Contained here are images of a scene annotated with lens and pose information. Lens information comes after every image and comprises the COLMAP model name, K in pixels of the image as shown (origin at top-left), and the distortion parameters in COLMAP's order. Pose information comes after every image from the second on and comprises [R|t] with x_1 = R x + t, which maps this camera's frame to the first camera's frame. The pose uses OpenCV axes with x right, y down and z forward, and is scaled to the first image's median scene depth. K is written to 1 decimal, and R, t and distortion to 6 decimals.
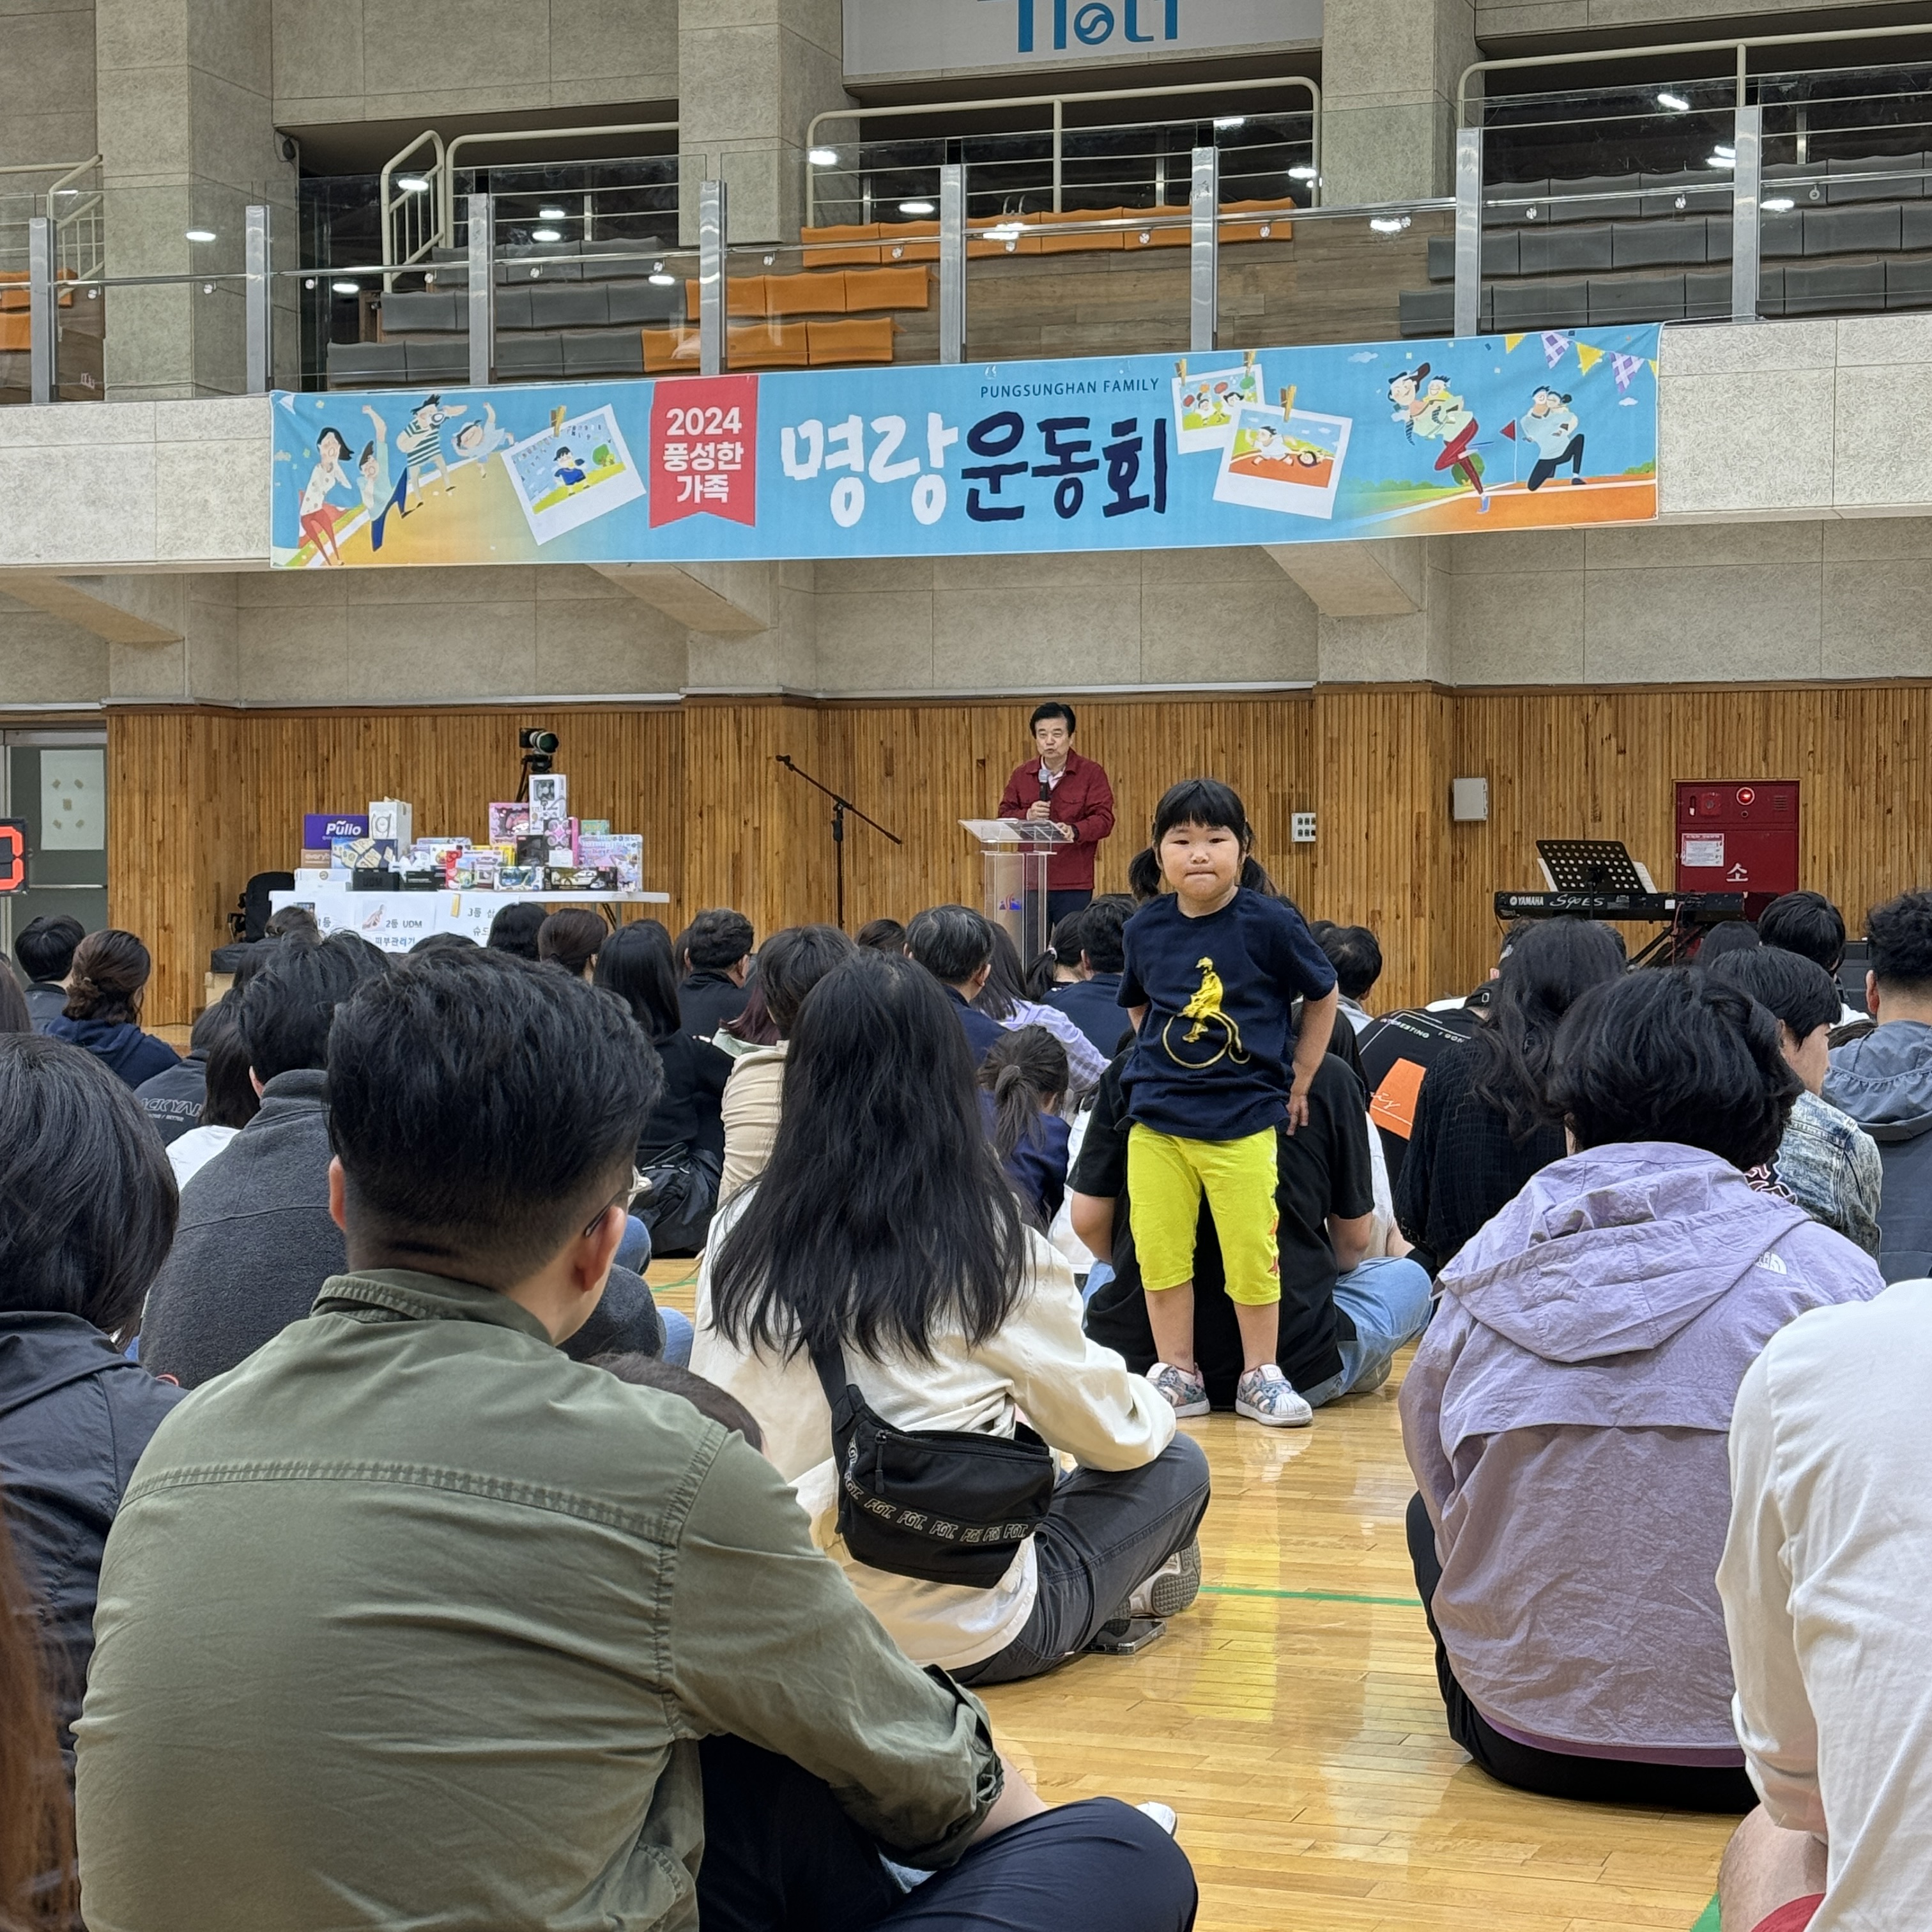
lens RADIAL K [[3732.2, 0, 949.0], [0, 3732.2, 961.0], [0, 0, 1]] dist [0.142592, 0.000000]
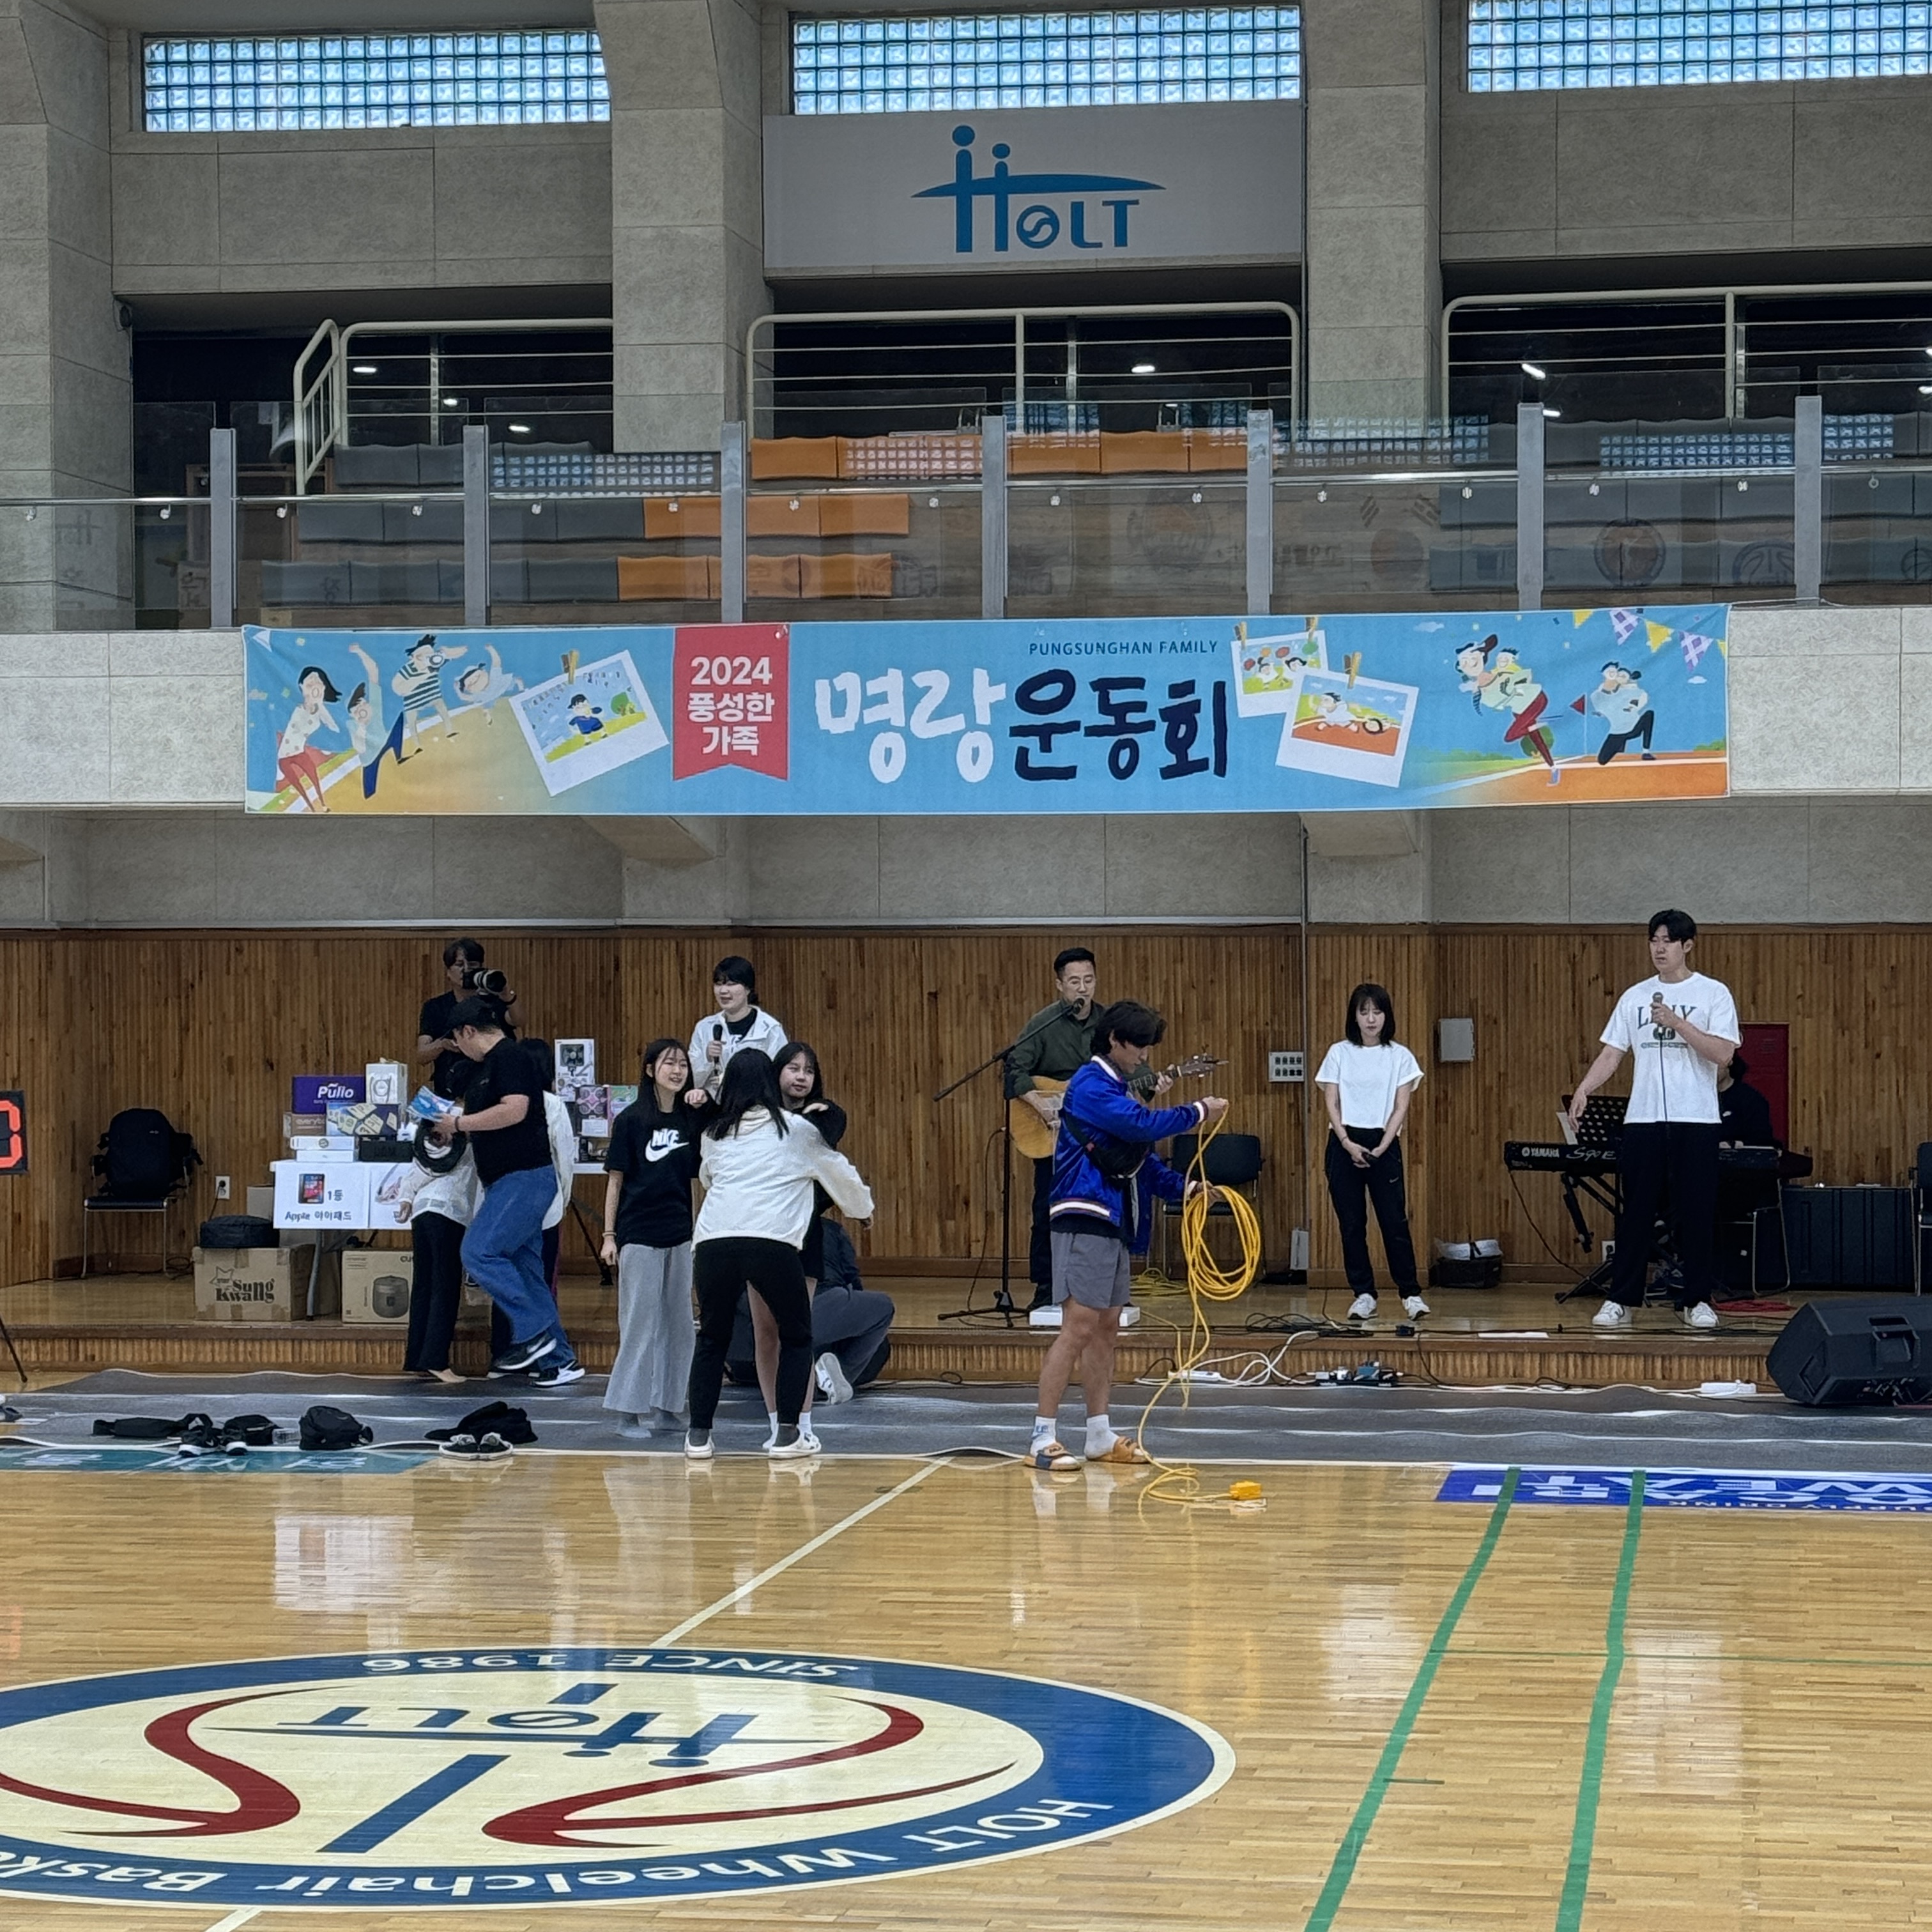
lens RADIAL K [[4505.0, 0, 979.4], [0, 4505.0, 978.9], [0, 0, 1]] dist [0.125948, 0.000000]
pose [[0.986665, -0.004934, 0.162690, -0.187128], [0.006817, 0.999916, -0.011018, -0.050240], [-0.162622, 0.011980, 0.986616, -0.151933]]
